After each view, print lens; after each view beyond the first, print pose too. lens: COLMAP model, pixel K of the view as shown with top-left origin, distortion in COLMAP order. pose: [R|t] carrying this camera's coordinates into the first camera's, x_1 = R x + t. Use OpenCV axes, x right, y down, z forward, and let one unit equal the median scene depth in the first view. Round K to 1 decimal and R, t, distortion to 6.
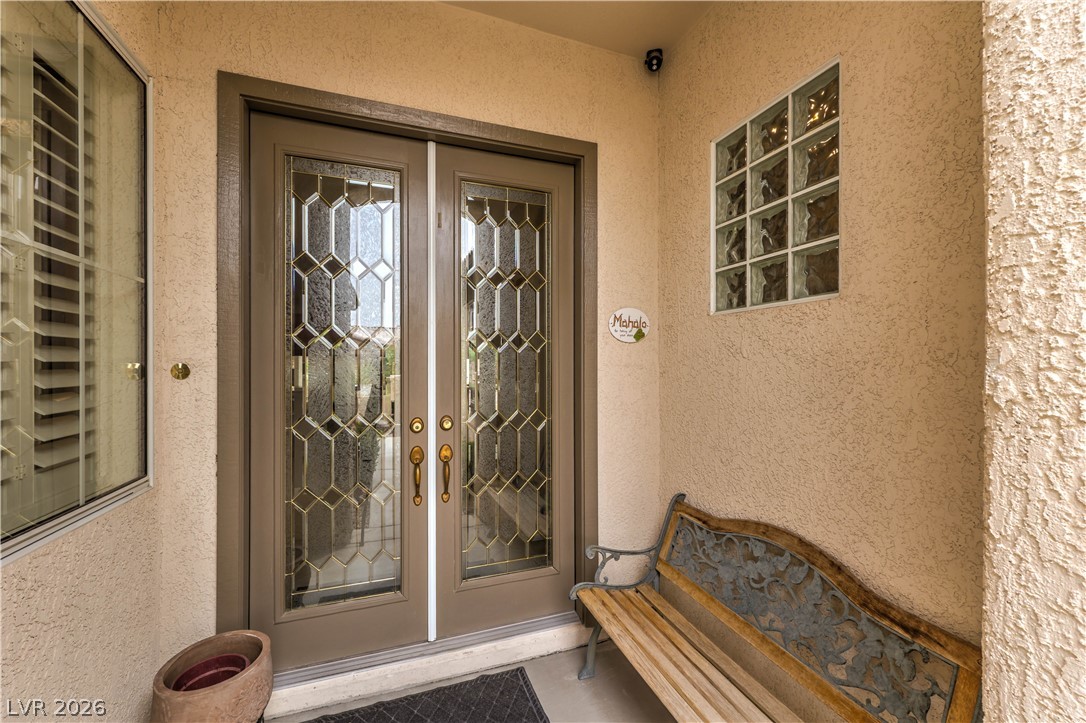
lens RADIAL K [[433.7, 0, 544.0], [0, 433.7, 364.7], [0, 0, 1]] dist [-0.005558, 0.000970]
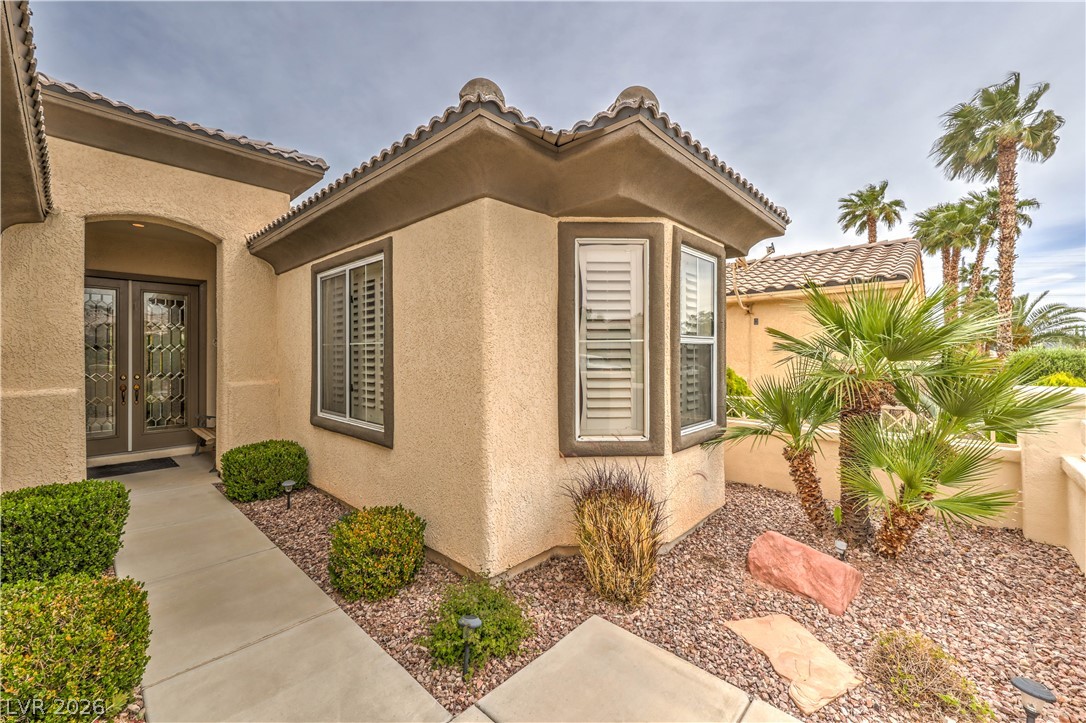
lens RADIAL K [[433.7, 0, 540.4], [0, 433.7, 353.6], [0, 0, 1]] dist [-0.005558, 0.000970]
pose [[0.892841, 0.002844, 0.450364, 0.884906], [-0.002403, 0.999996, -0.001551, -0.020874], [-0.450366, 0.000302, 0.892844, -2.800139]]
